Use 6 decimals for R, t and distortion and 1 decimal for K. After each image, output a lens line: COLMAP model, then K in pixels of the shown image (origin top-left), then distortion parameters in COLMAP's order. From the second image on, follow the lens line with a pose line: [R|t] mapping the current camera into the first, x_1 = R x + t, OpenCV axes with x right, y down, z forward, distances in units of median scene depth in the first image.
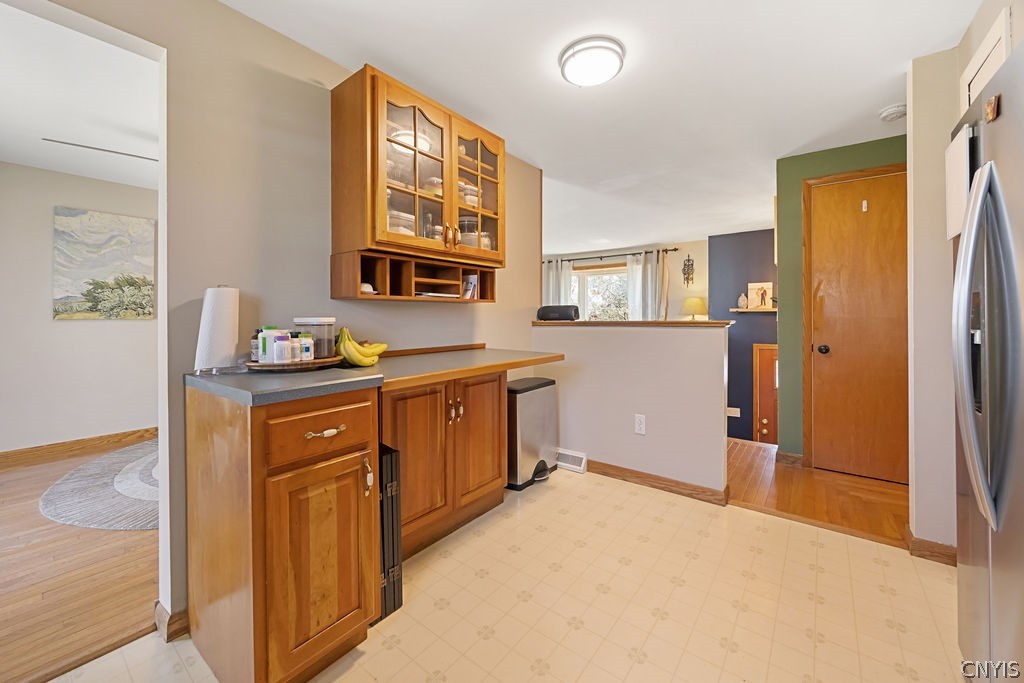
lens RADIAL K [[401.5, 0, 509.1], [0, 401.5, 310.1], [0, 0, 1]] dist [-0.000755, -0.000124]
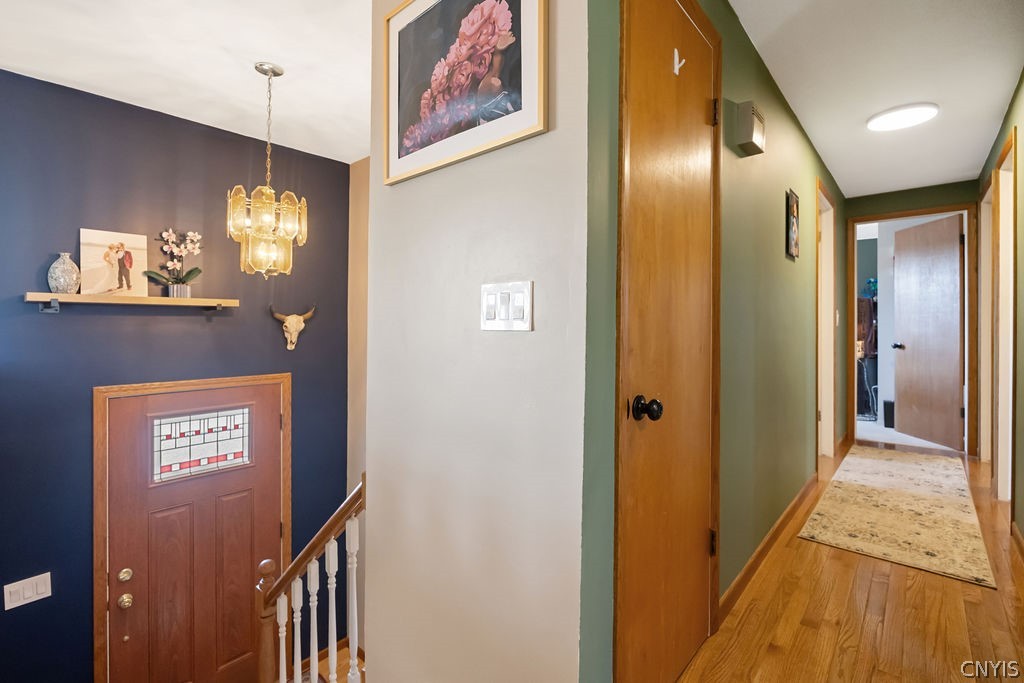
lens RADIAL K [[464.4, 0, 511.4], [0, 464.4, 321.1], [0, 0, 1]] dist [0.000052, 0.000043]
pose [[0.067459, 0.002720, 0.997718, 0.338216], [-0.022507, 0.999746, -0.001204, 0.022480], [-0.997468, -0.022375, 0.067503, 1.017097]]
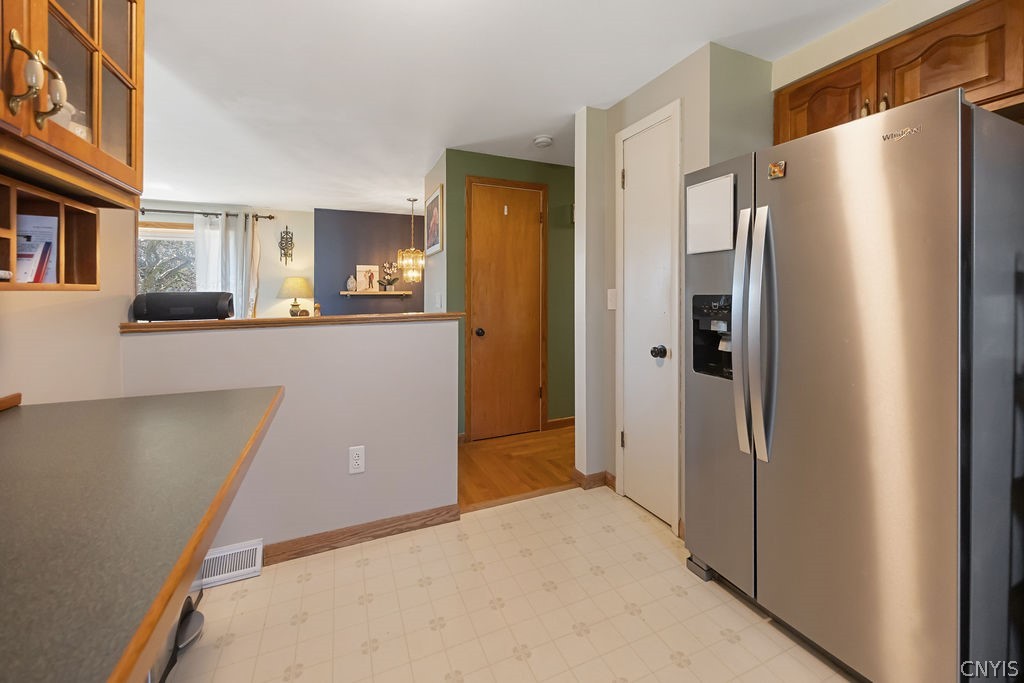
lens RADIAL K [[410.3, 0, 520.1], [0, 410.3, 291.9], [0, 0, 1]] dist [-0.000418, -0.000097]
pose [[0.471470, 0.000767, 0.881882, -0.157767], [-0.010338, 0.999936, 0.004658, -0.019527], [-0.881821, -0.011313, 0.471448, 0.340749]]
